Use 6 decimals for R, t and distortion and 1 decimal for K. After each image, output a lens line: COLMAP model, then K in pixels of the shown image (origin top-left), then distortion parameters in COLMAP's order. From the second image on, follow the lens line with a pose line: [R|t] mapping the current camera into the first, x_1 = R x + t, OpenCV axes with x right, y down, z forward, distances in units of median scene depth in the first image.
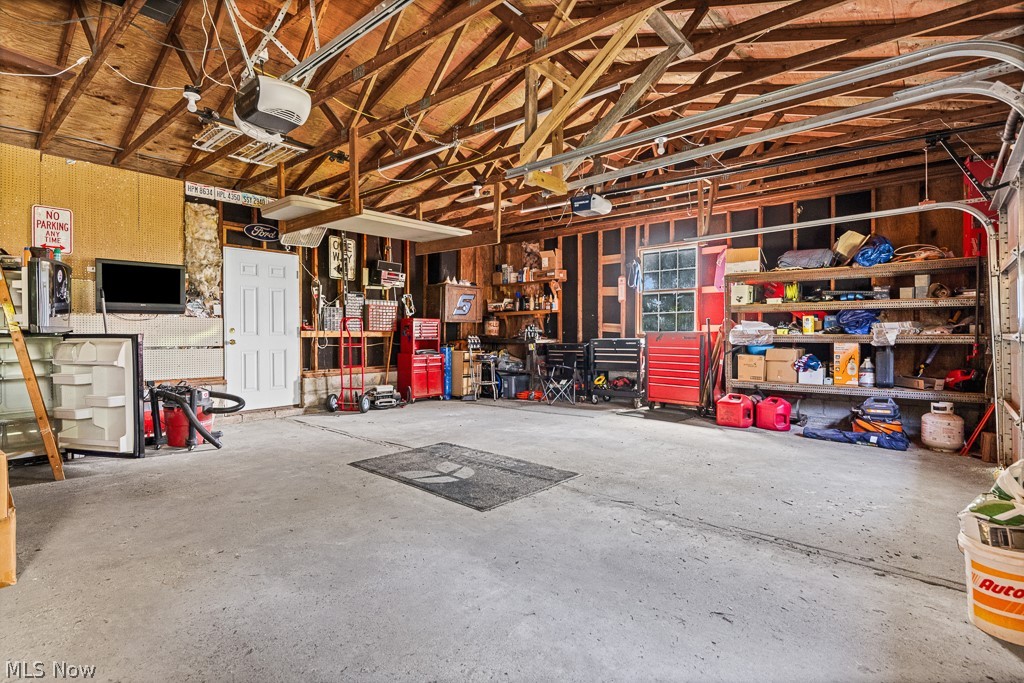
lens RADIAL K [[477.9, 0, 512.0], [0, 477.9, 341.5], [0, 0, 1]] dist [-0.002451, -0.001166]
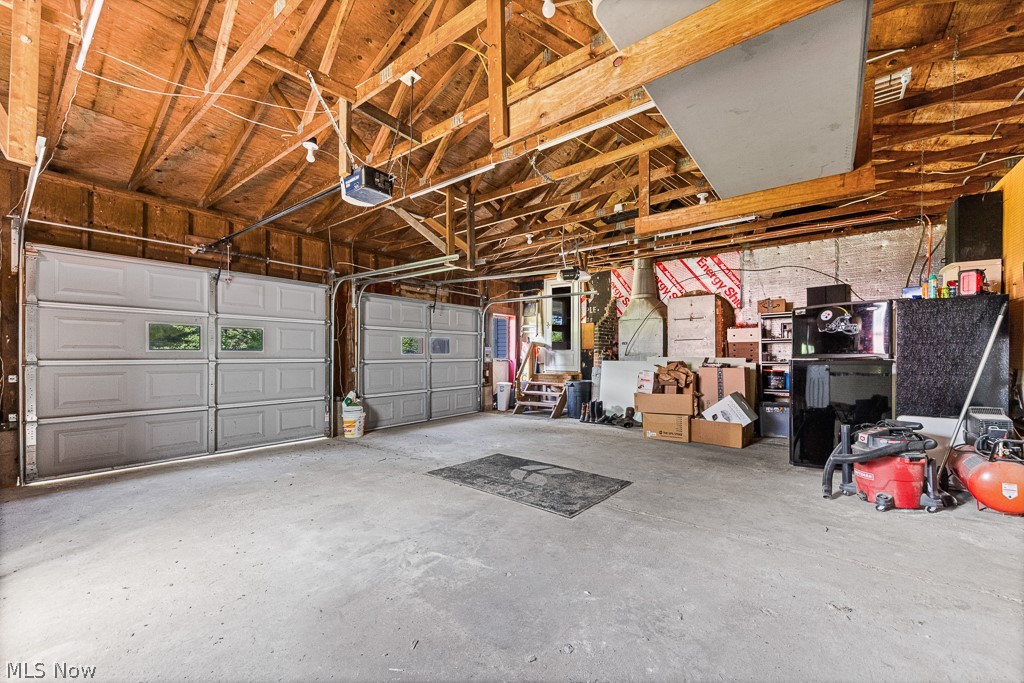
lens RADIAL K [[409.9, 0, 506.6], [0, 409.9, 341.3], [0, 0, 1]] dist [0.013276, -0.007682]
pose [[-0.999844, 0.000179, -0.017673, -0.052768], [0.000554, 0.999776, -0.021177, -0.043001], [0.017665, -0.021183, -0.999620, 2.148622]]
